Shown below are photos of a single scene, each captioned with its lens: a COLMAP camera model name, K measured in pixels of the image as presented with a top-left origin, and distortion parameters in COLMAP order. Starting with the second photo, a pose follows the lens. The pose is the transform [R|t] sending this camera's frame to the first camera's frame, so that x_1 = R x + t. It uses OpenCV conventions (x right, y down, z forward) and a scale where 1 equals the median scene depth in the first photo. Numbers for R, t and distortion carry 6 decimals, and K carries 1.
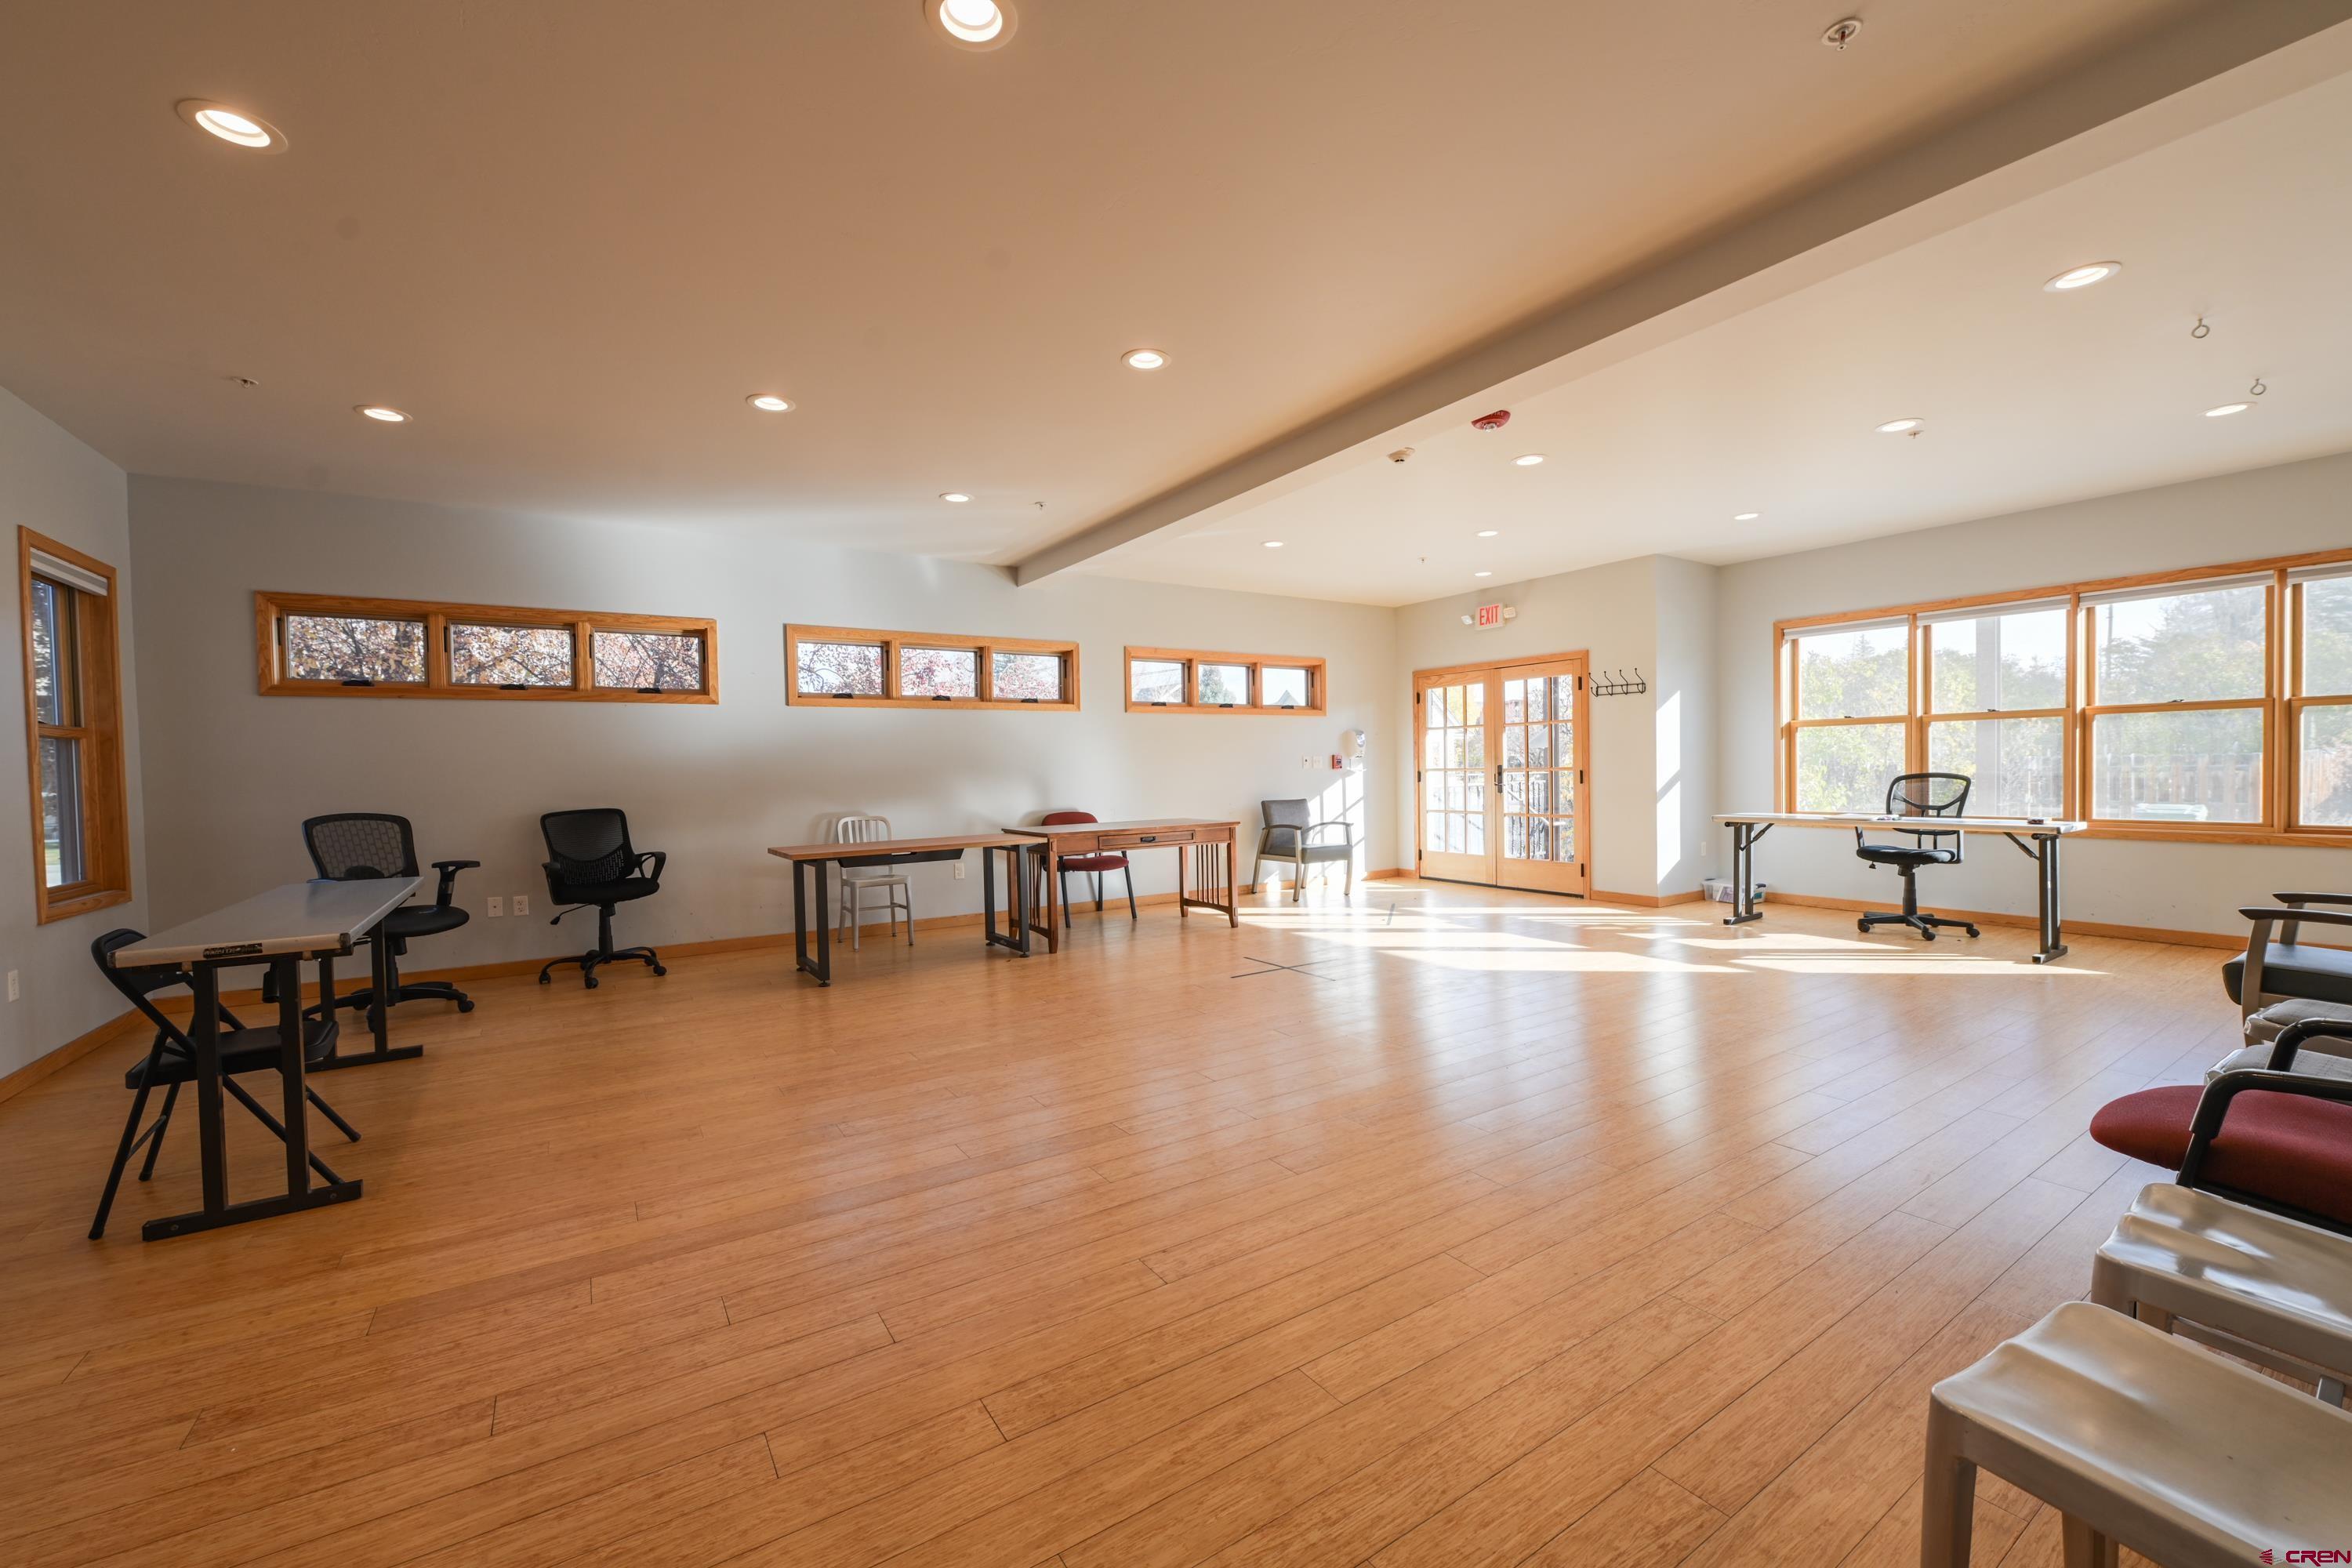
lens RADIAL K [[940.5, 0, 1170.7], [0, 940.5, 786.2], [0, 0, 1]] dist [-0.001728, -0.000115]
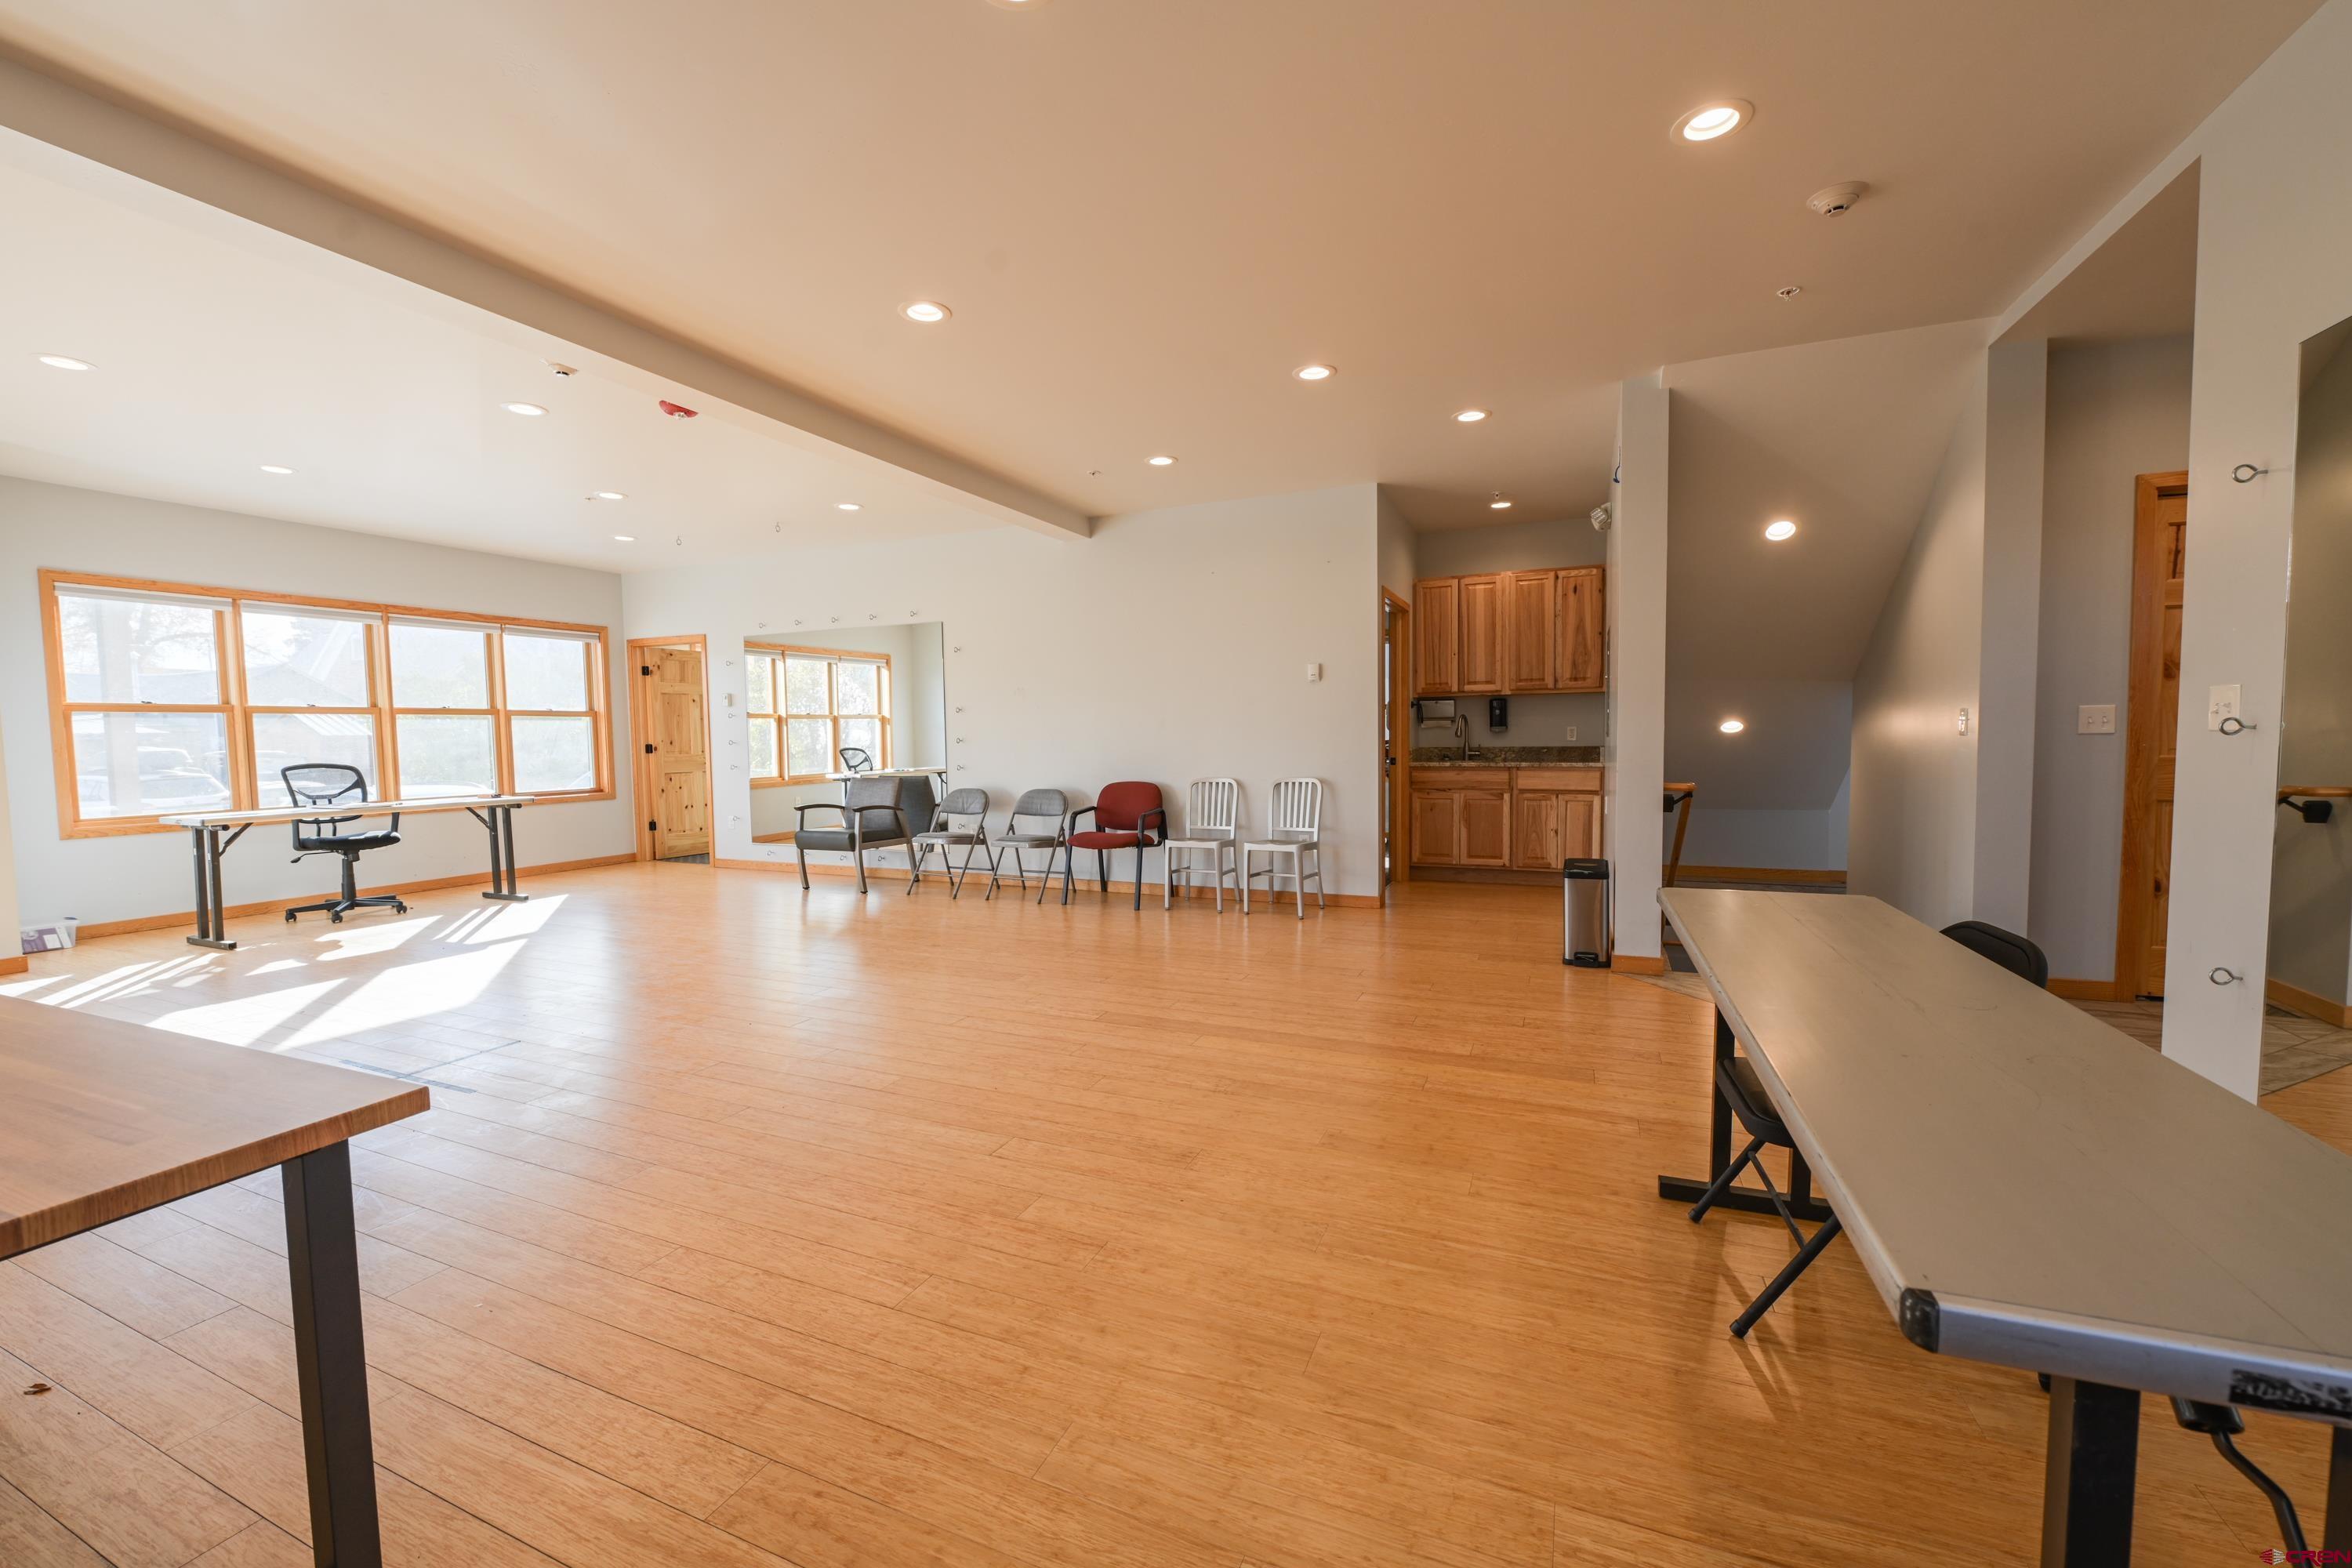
lens RADIAL K [[940.5, 0, 1170.7], [0, 940.5, 786.2], [0, 0, 1]] dist [-0.001728, -0.000115]
pose [[-0.562348, -0.022299, 0.826600, -0.854641], [0.042978, 0.997497, 0.056148, -0.011172], [-0.825783, 0.067100, -0.559982, 1.191992]]
